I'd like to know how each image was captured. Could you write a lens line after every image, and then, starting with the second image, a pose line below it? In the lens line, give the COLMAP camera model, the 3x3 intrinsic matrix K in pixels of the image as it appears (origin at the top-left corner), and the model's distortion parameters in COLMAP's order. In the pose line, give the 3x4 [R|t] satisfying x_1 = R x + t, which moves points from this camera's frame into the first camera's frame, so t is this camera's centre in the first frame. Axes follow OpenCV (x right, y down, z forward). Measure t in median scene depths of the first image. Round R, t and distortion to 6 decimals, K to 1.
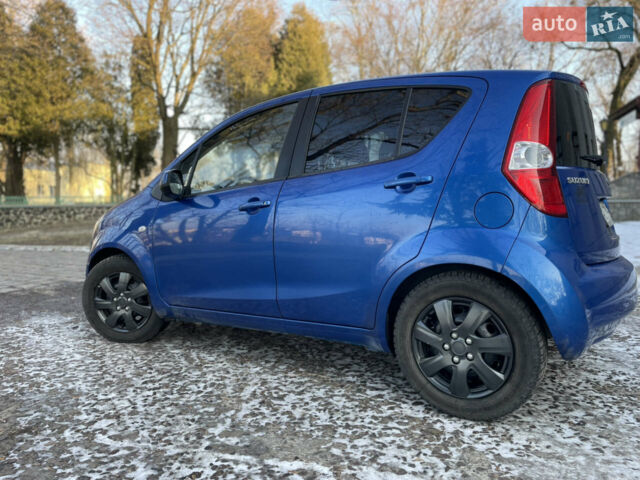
lens RADIAL K [[485.7, 0, 324.5], [0, 485.7, 231.0], [0, 0, 1]] dist [0.081505, -0.101537]
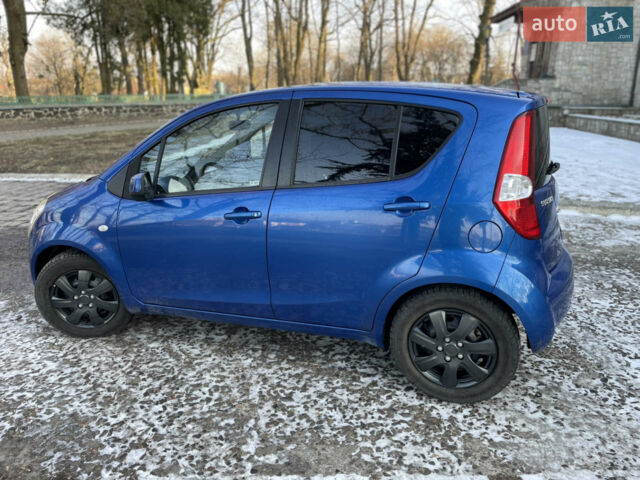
lens RADIAL K [[487.1, 0, 327.7], [0, 487.1, 229.4], [0, 0, 1]] dist [0.081354, -0.099842]
pose [[0.971077, -0.067444, 0.229044, -0.259141], [0.017442, 0.976751, 0.213665, -0.295114], [-0.238129, -0.203490, 0.949677, 0.003936]]
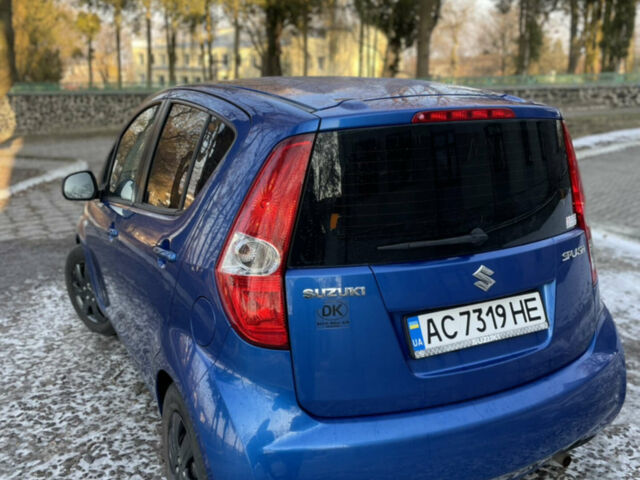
lens RADIAL K [[647.7, 0, 307.4], [0, 647.7, 236.1], [0, 0, 1]] dist [0.095756, -0.131551]
pose [[0.860403, 0.118103, -0.495739, 0.892968], [-0.023025, 0.980791, 0.193698, -0.341370], [0.509093, -0.155245, 0.846595, 0.261715]]
